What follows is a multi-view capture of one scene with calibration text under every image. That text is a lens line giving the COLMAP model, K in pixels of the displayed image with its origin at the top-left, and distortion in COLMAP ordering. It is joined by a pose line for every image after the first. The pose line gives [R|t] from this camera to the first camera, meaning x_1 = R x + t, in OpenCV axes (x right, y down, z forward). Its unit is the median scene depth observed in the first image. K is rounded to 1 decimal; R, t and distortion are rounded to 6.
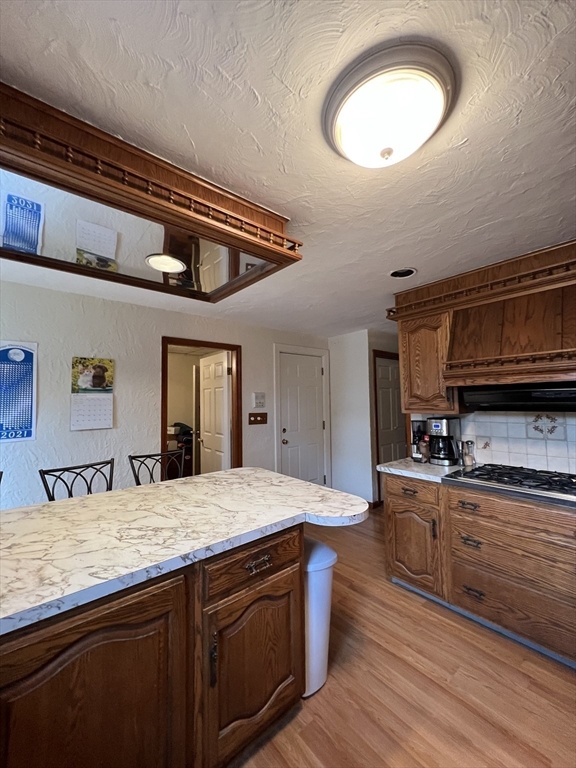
lens RADIAL K [[306.9, 0, 287.0], [0, 306.9, 383.3], [0, 0, 1]] dist [0.000674, 0.000279]
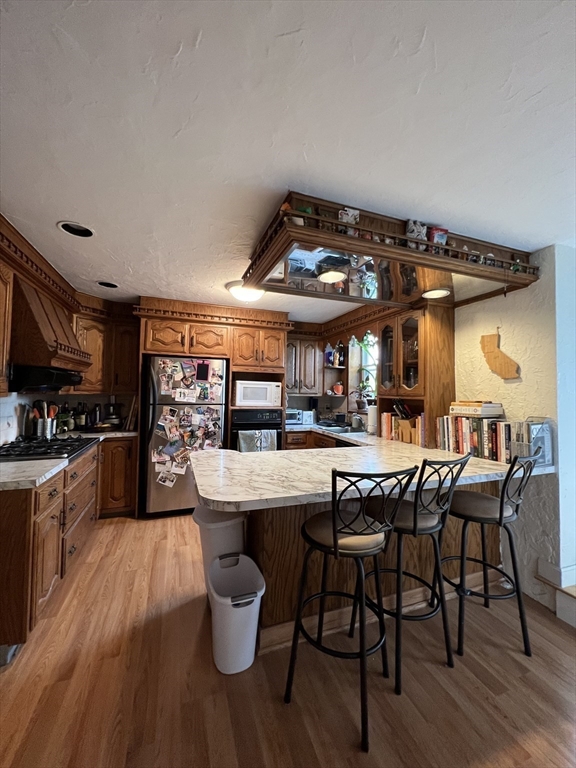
lens RADIAL K [[306.9, 0, 287.6], [0, 306.9, 381.8], [0, 0, 1]] dist [0.000674, 0.000279]
pose [[-0.942930, 0.010617, 0.332820, -0.553860], [-0.019287, 0.996072, -0.086417, 0.148994], [-0.332431, -0.087905, -0.939022, 1.930833]]
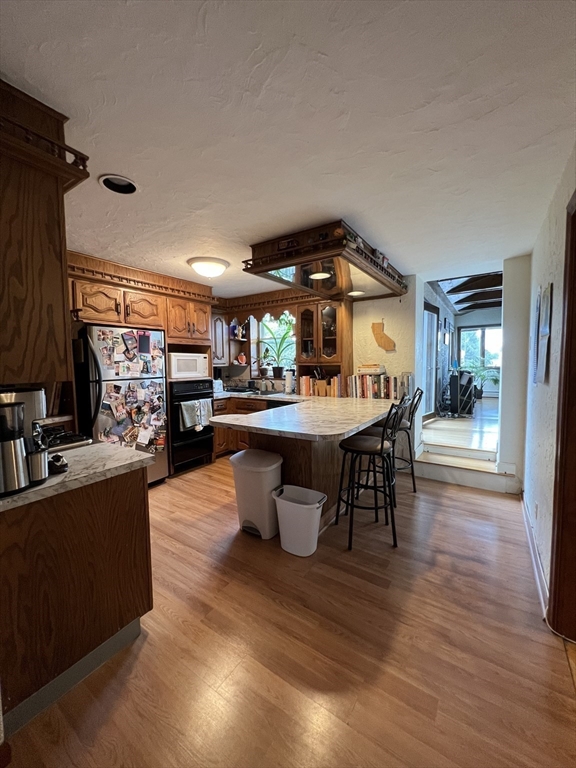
lens RADIAL K [[306.9, 0, 286.5], [0, 306.9, 381.8], [0, 0, 1]] dist [0.000674, 0.000279]
pose [[-0.959130, 0.046158, -0.279174, 0.269591], [0.042004, 0.998900, 0.020848, 0.151085], [0.279830, 0.008269, -0.960014, 2.266633]]
